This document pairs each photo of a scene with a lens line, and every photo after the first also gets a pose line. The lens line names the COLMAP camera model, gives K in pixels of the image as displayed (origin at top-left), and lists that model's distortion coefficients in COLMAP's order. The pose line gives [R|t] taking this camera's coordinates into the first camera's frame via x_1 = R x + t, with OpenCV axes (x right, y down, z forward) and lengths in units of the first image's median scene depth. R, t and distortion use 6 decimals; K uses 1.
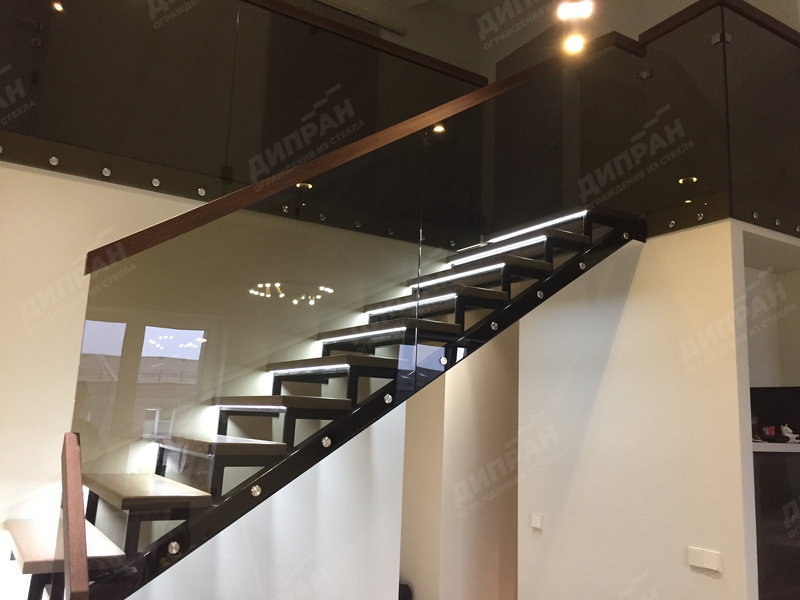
lens RADIAL K [[690.9, 0, 398.7], [0, 690.9, 306.1], [0, 0, 1]] dist [0.065196, -0.093057]
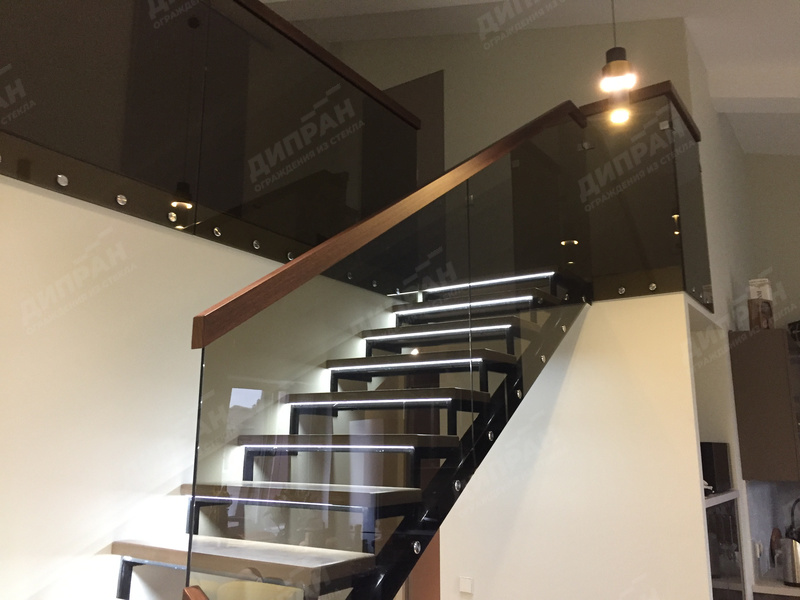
lens RADIAL K [[690.9, 0, 402.8], [0, 690.9, 301.2], [0, 0, 1]] dist [0.065196, -0.093057]
pose [[0.908883, 0.052225, 0.413769, -0.345882], [-0.038810, 0.998415, -0.040767, -0.045462], [-0.415242, 0.020994, 0.909469, 0.179368]]
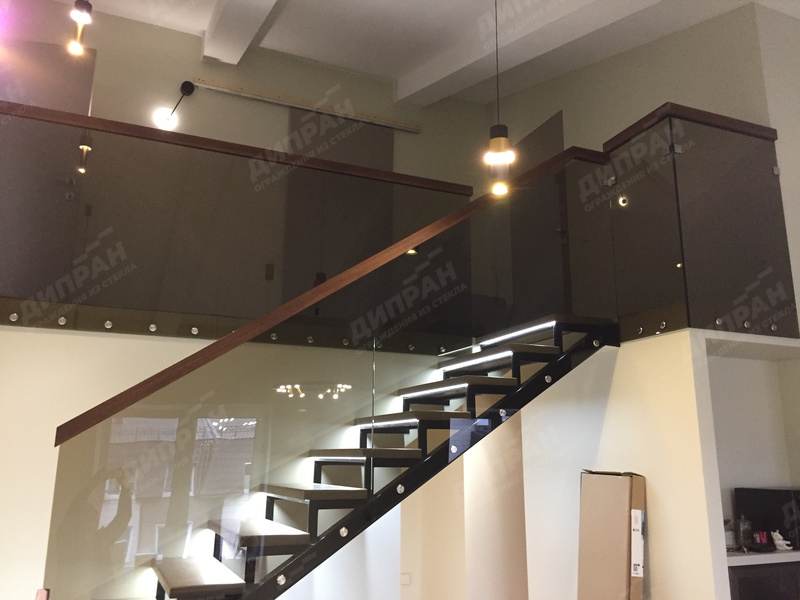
lens RADIAL K [[690.9, 0, 398.1], [0, 690.9, 299.0], [0, 0, 1]] dist [0.065196, -0.093057]
pose [[0.988229, -0.065142, -0.138422, 0.186279], [0.055998, 0.996047, -0.068957, -0.113155], [0.142367, 0.060394, 0.987970, -0.055406]]
